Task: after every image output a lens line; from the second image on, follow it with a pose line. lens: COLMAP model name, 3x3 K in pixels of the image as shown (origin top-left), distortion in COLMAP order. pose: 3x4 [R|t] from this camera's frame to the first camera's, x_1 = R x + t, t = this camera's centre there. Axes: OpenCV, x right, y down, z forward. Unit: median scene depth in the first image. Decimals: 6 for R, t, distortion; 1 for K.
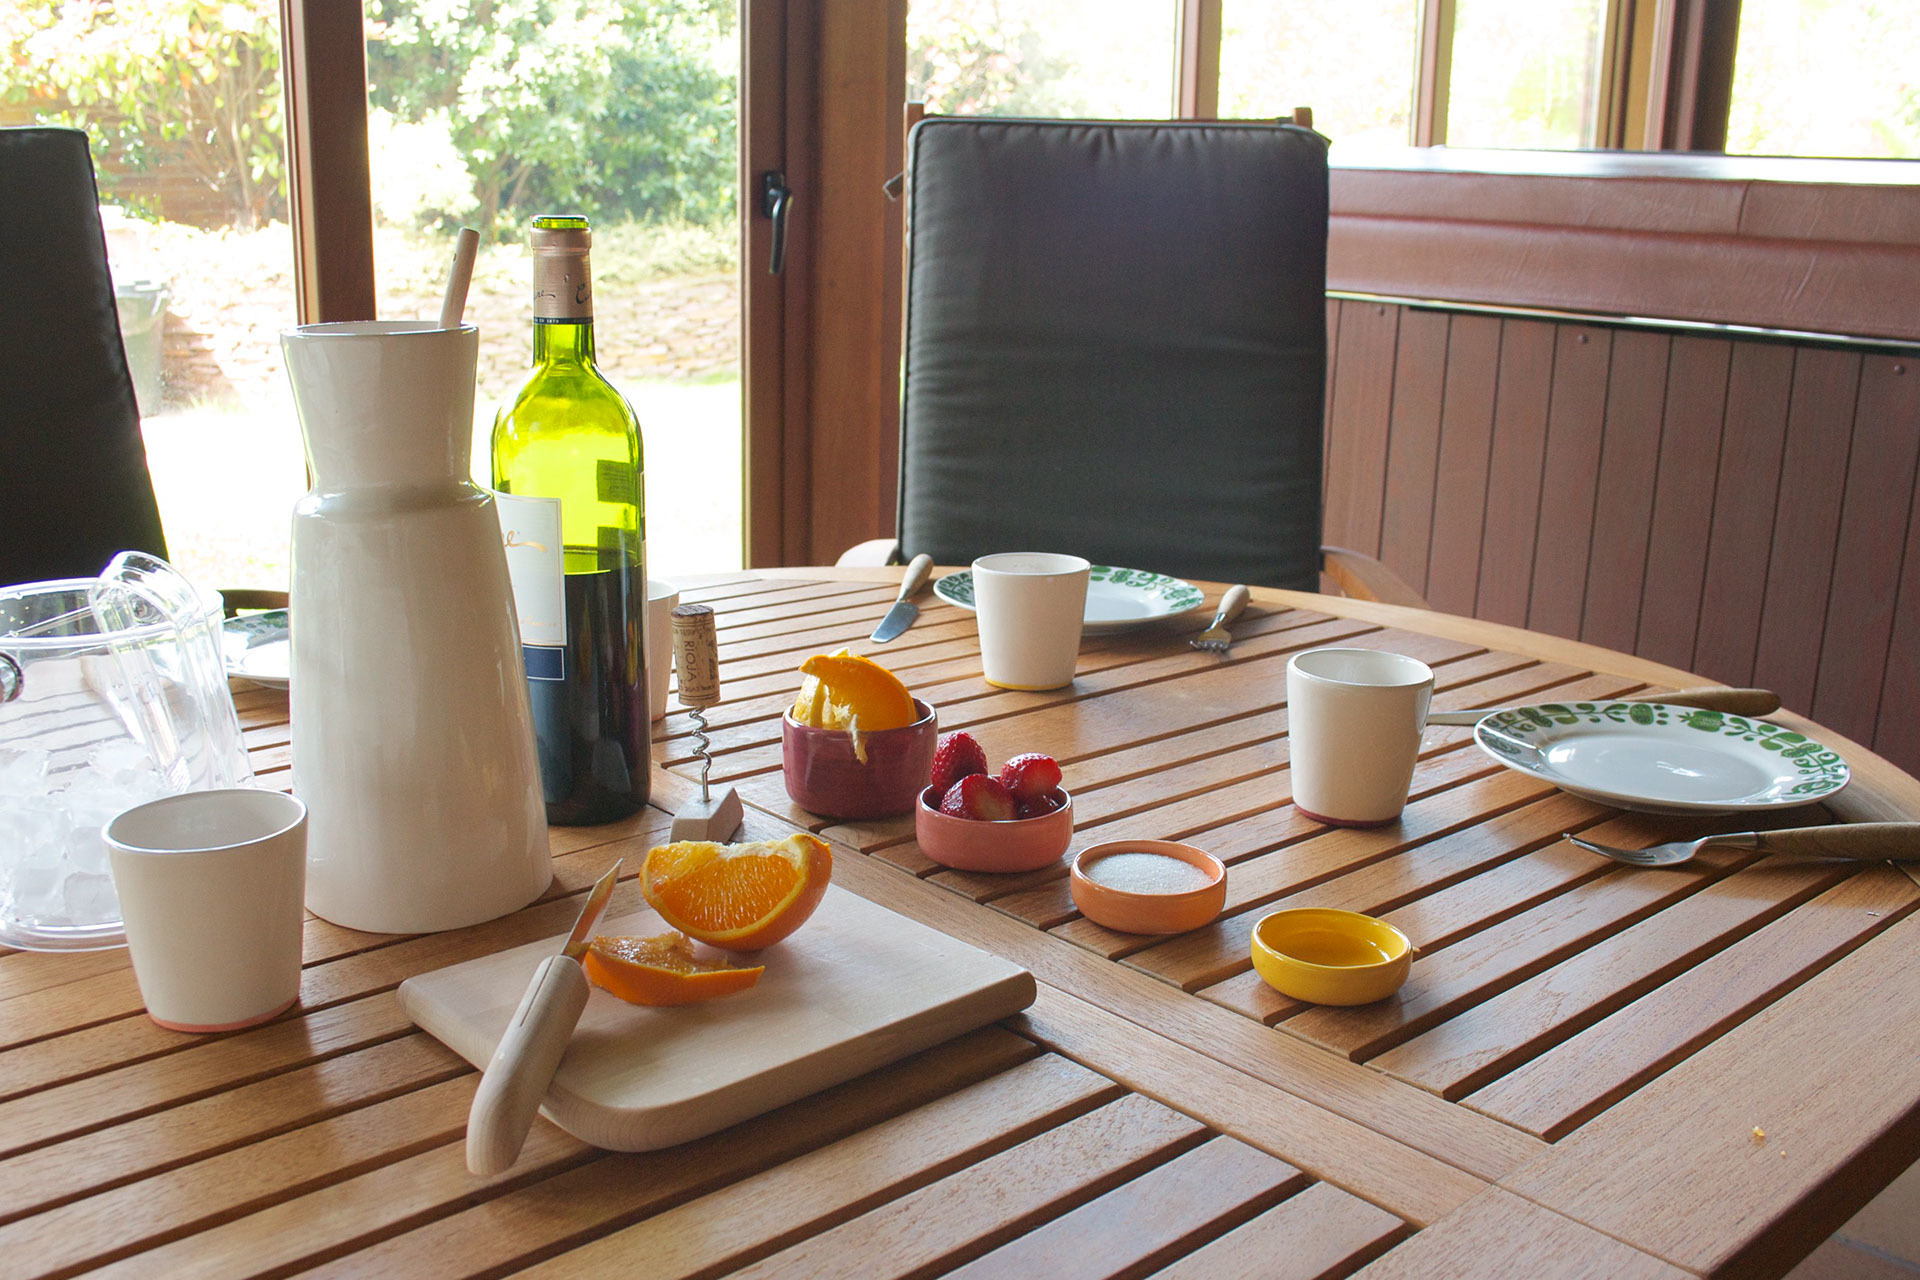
lens RADIAL K [[1889.1, 0, 960.0], [0, 1889.1, 640.0], [0, 0, 1]] dist [-0.138197, 0.146167]
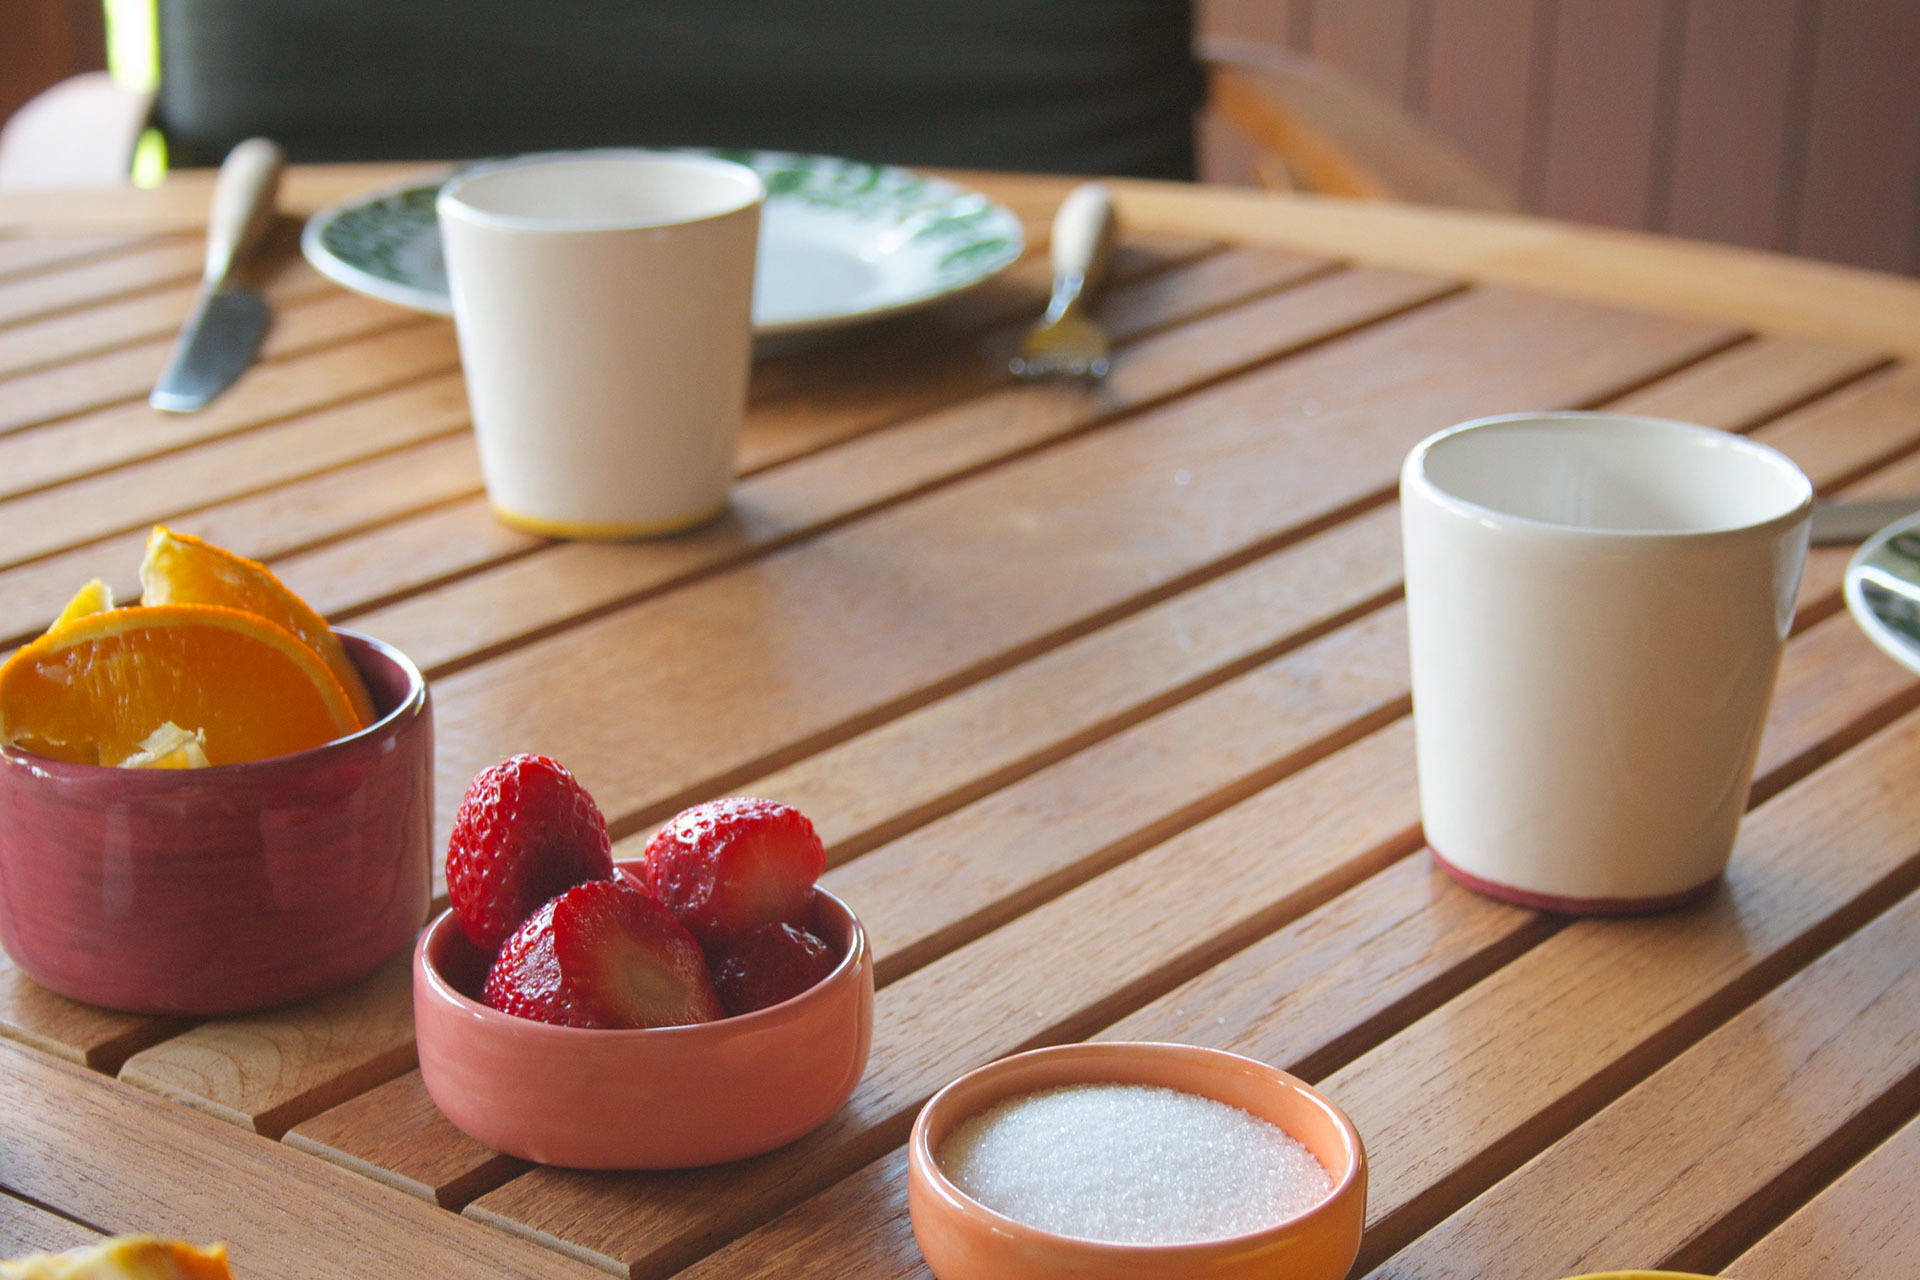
lens RADIAL K [[4125.3, 0, 960.0], [0, 4125.3, 640.0], [0, 0, 1]] dist [-0.046124, -0.109611]
pose [[0.982858, -0.066428, 0.171982, -0.032203], [0.048255, 0.993003, 0.107775, -0.031220], [-0.177938, -0.097629, 0.979187, 0.170549]]
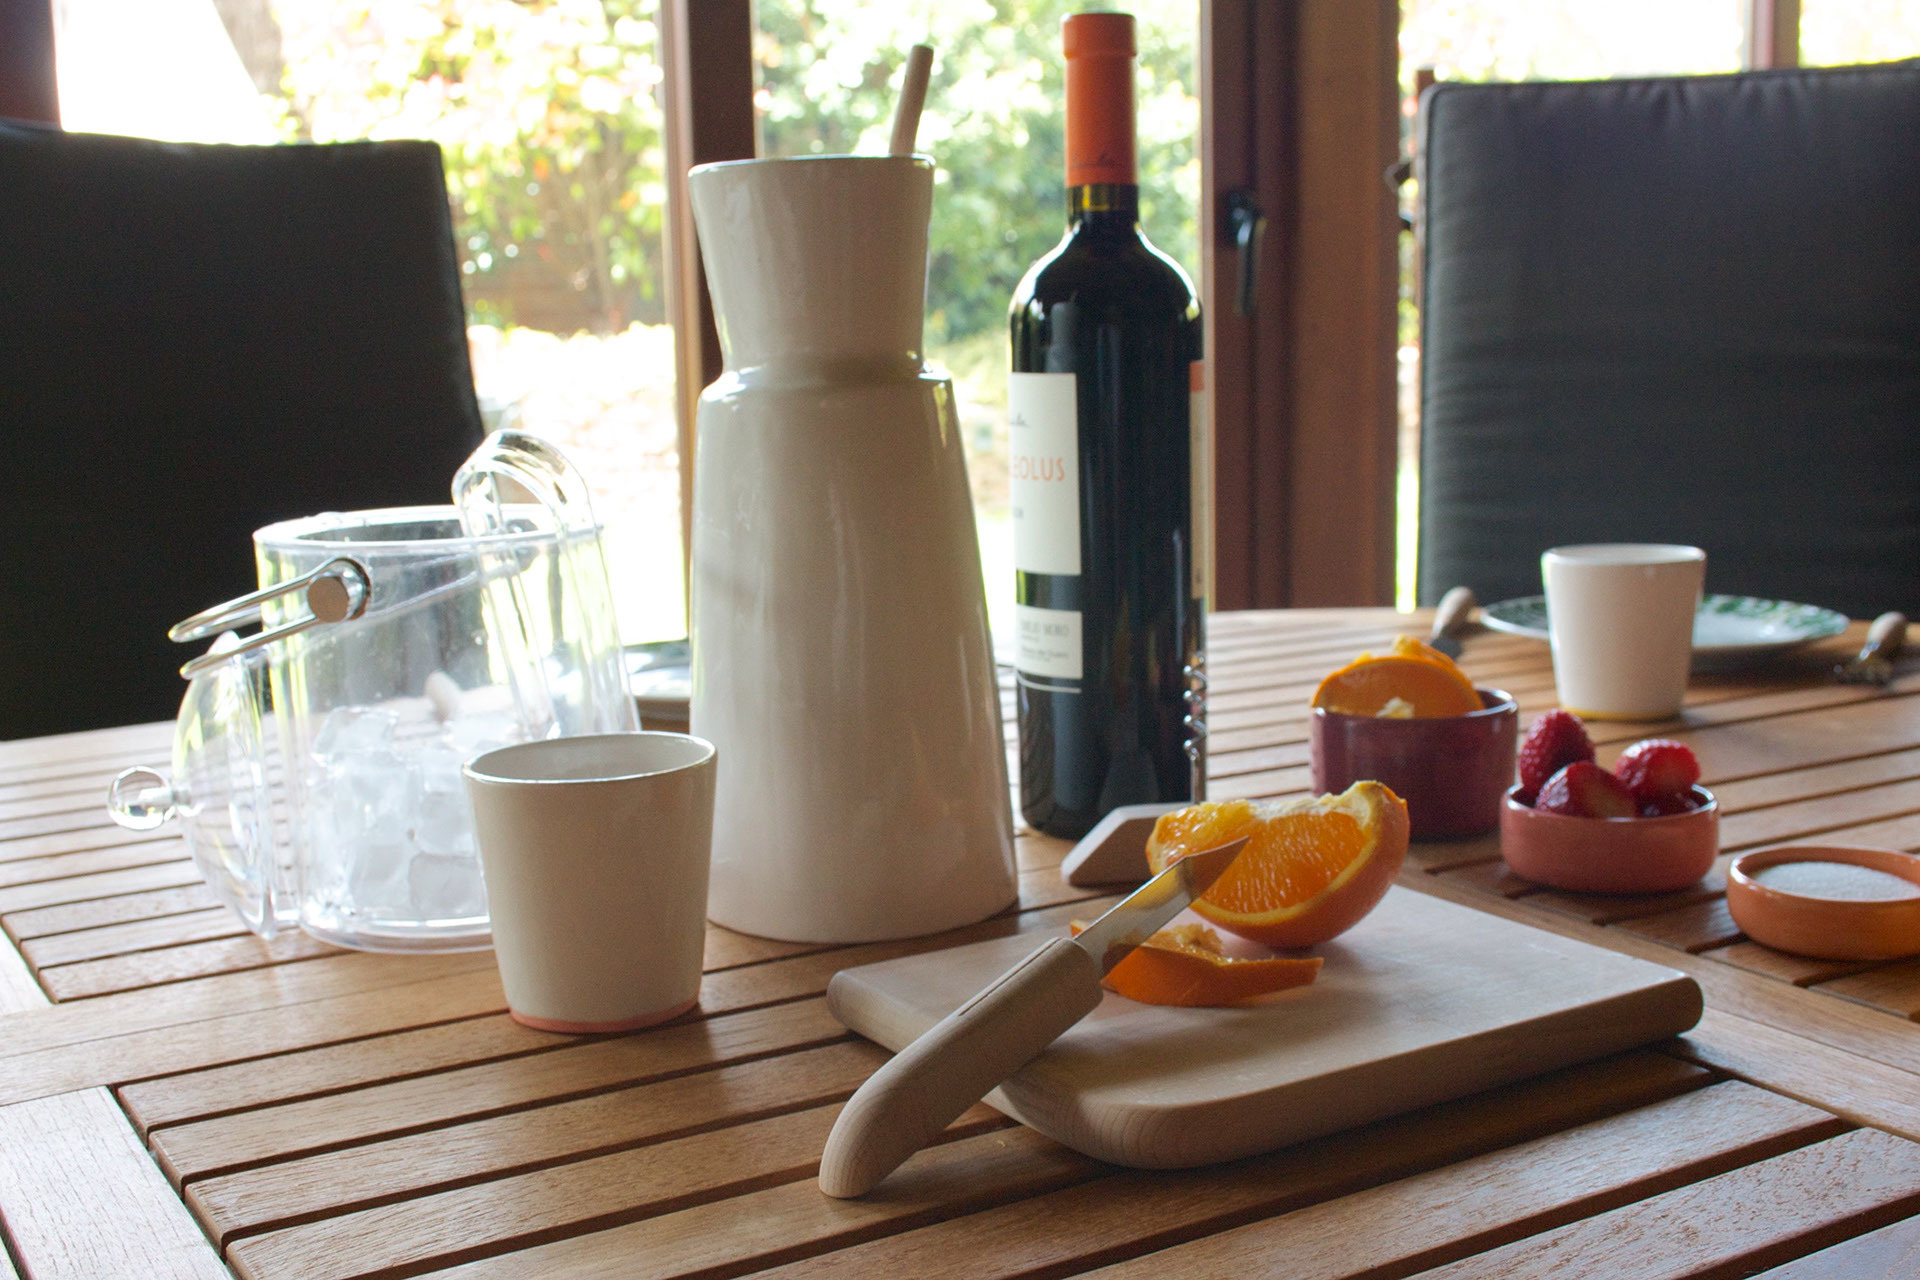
lens RADIAL K [[2293.8, 0, 960.0], [0, 2293.8, 640.0], [0, 0, 1]] dist [-0.068566, 0.025945]
pose [[0.978145, -0.011366, -0.207612, -0.028427], [-0.007592, 0.995887, -0.090287, 0.067717], [0.207784, 0.089890, 0.974036, 0.047545]]
